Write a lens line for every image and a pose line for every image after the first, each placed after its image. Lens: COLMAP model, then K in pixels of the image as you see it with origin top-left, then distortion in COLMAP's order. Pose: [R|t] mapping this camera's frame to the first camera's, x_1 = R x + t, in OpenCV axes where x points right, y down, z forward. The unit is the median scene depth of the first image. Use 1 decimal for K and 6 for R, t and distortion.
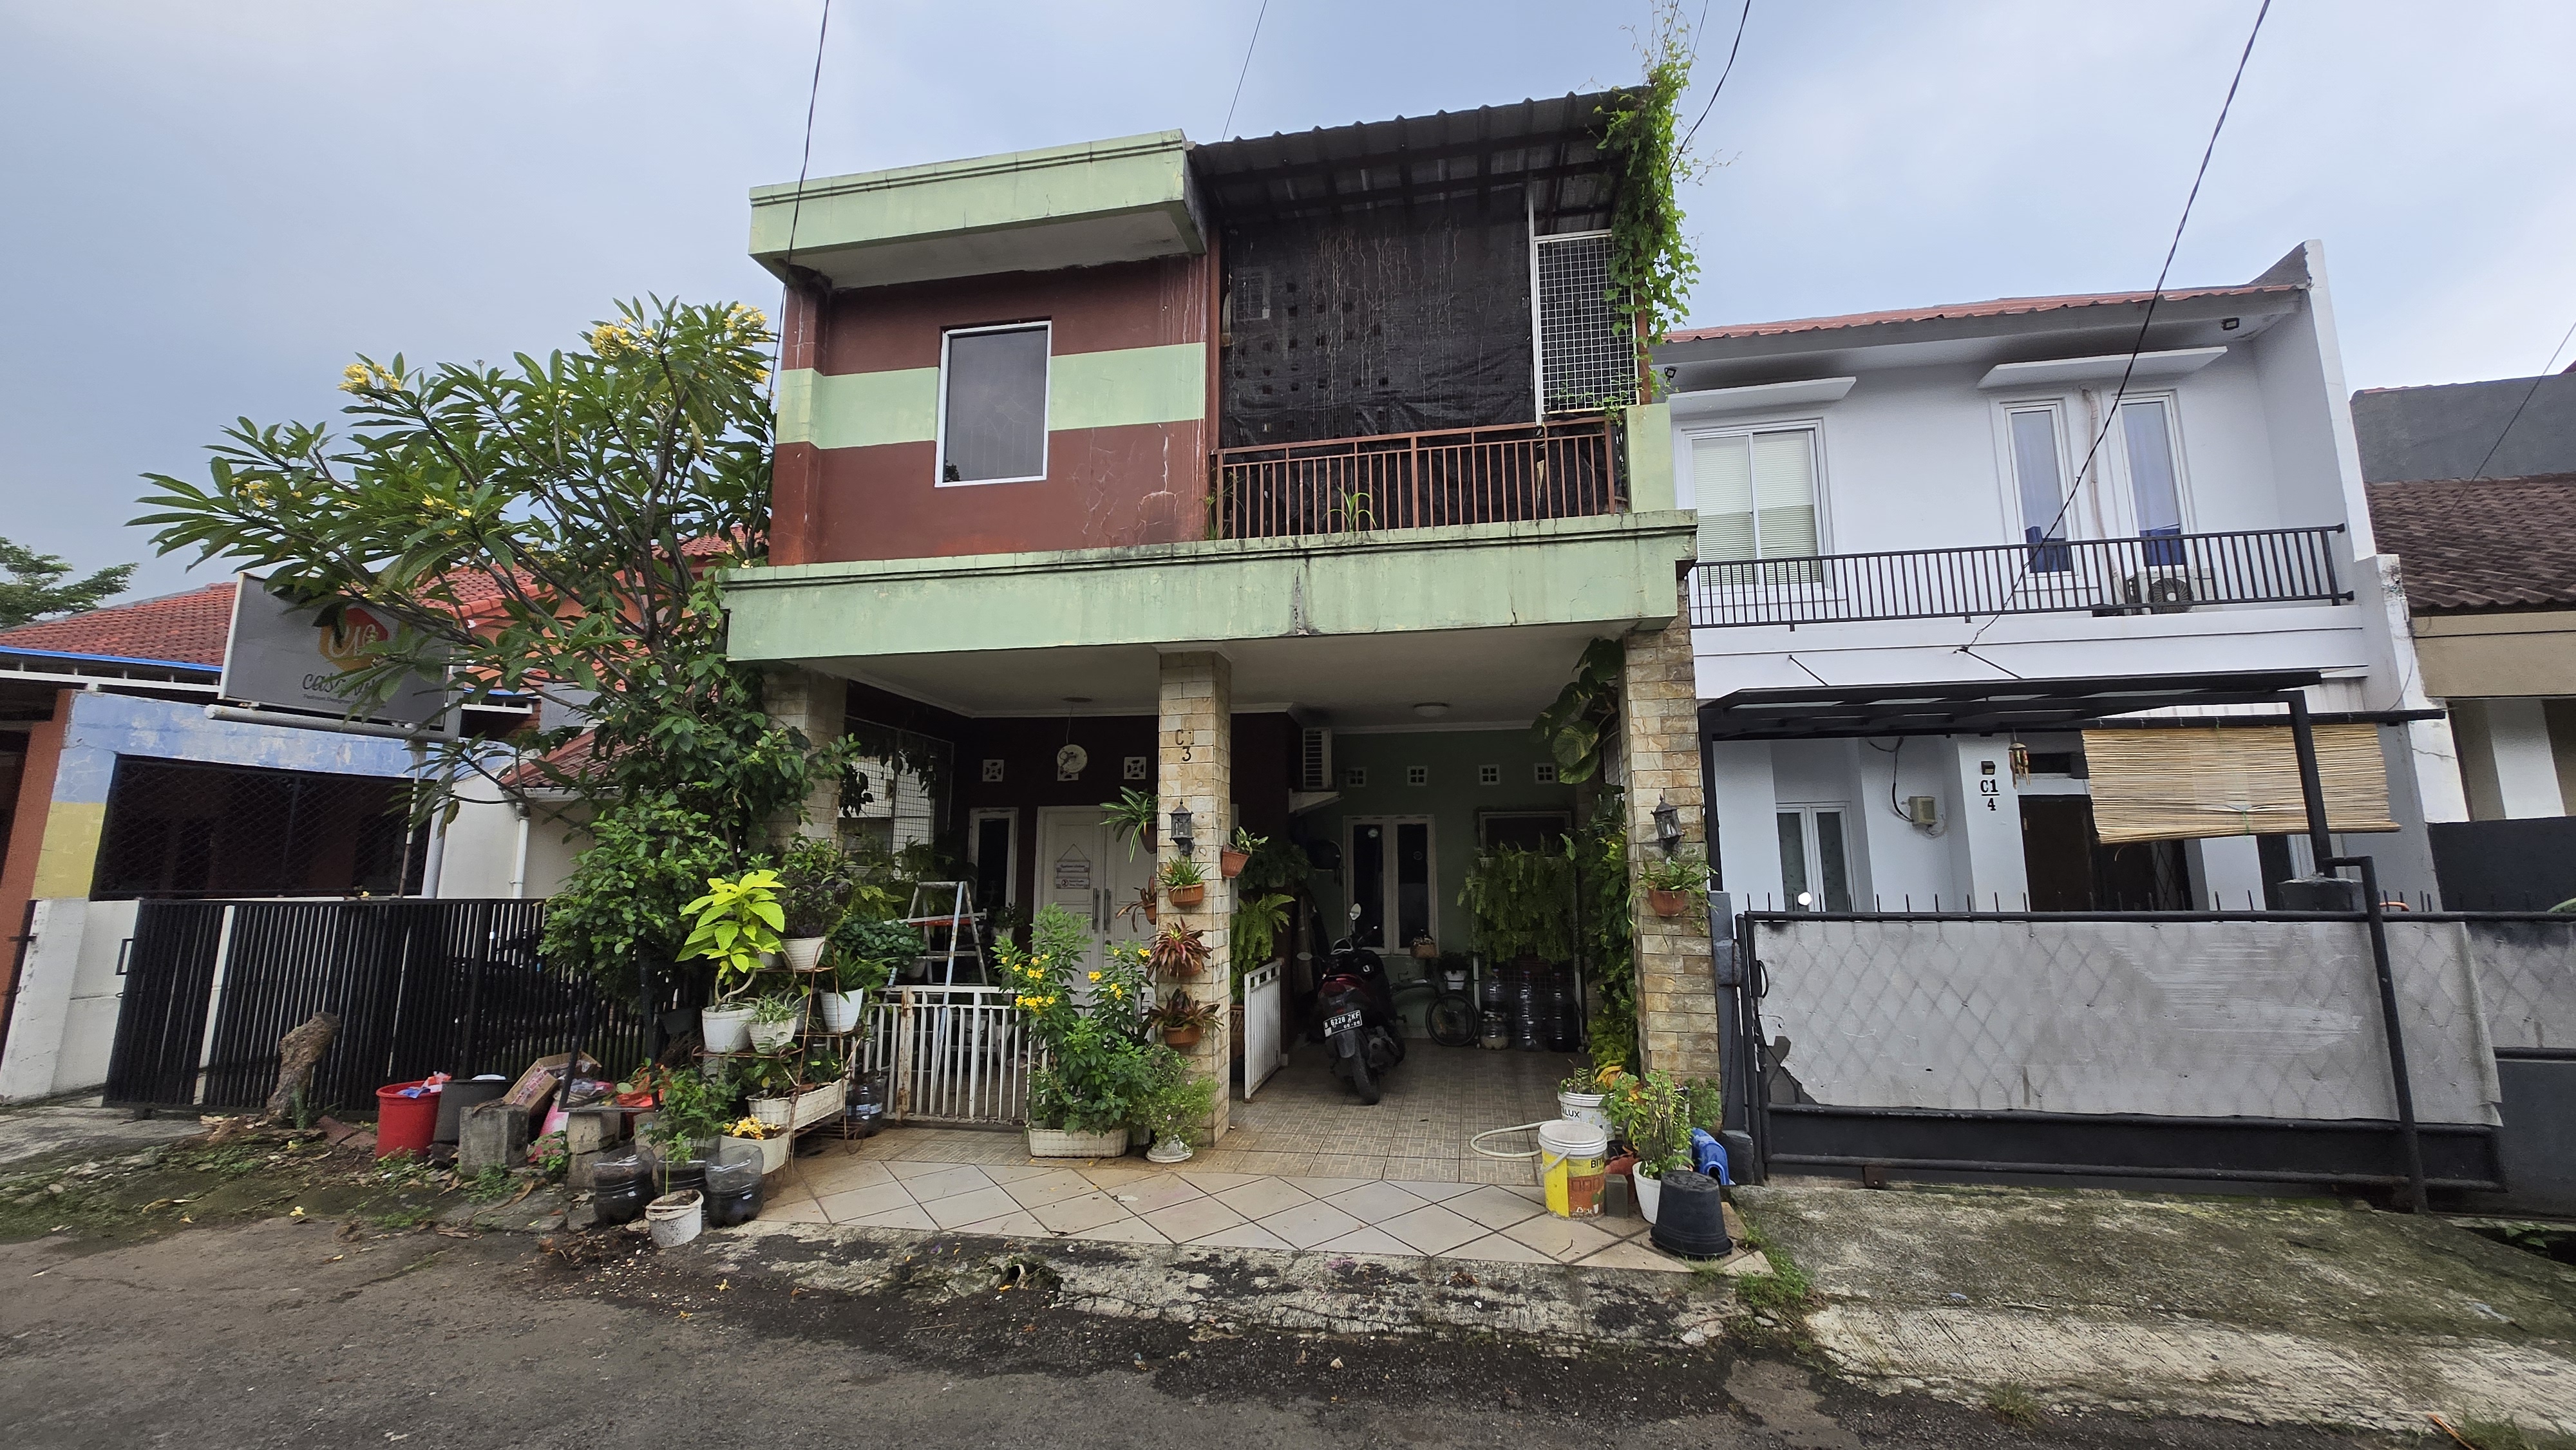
lens RADIAL K [[1005.7, 0, 1300.3], [0, 1005.7, 717.0], [0, 0, 1]] dist [0.005908, -0.001878]
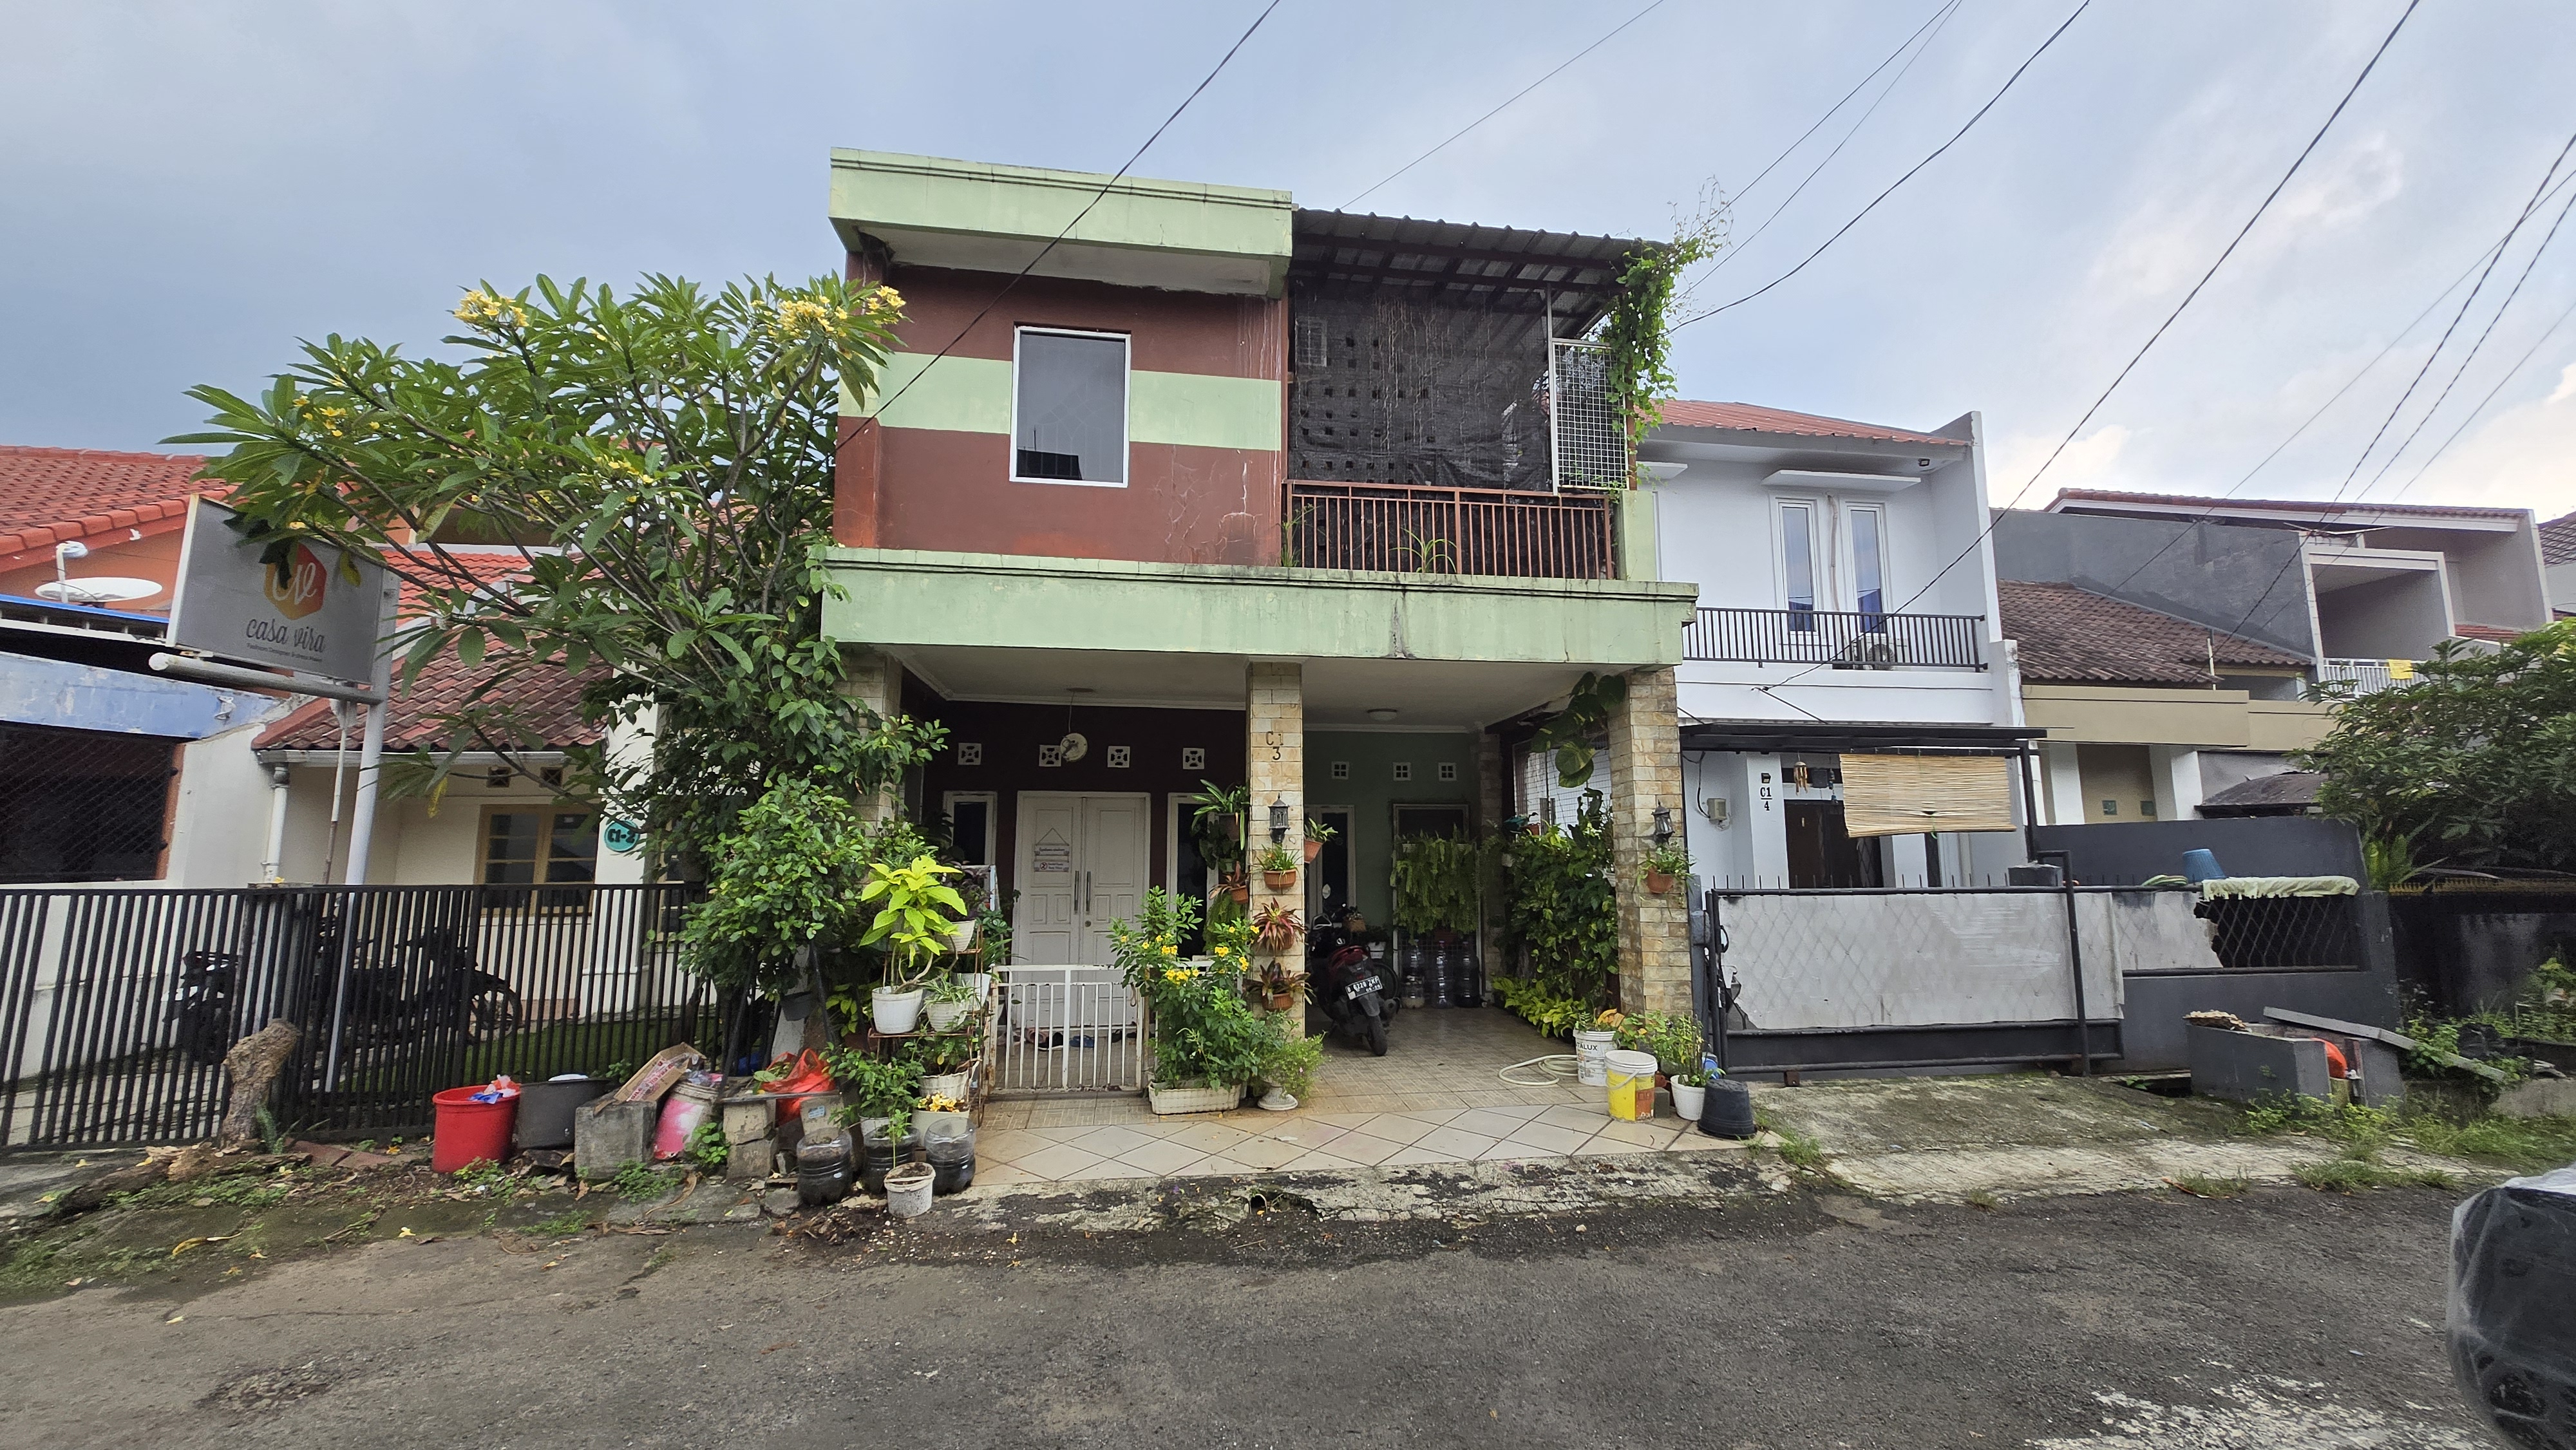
lens RADIAL K [[1007.1, 0, 1300.2], [0, 1007.1, 716.6], [0, 0, 1]] dist [0.004836, -0.000786]
pose [[0.948366, 0.046445, 0.313760, -0.473074], [-0.052820, 0.998534, 0.011841, -0.020327], [-0.312750, -0.027803, 0.949428, -0.083240]]
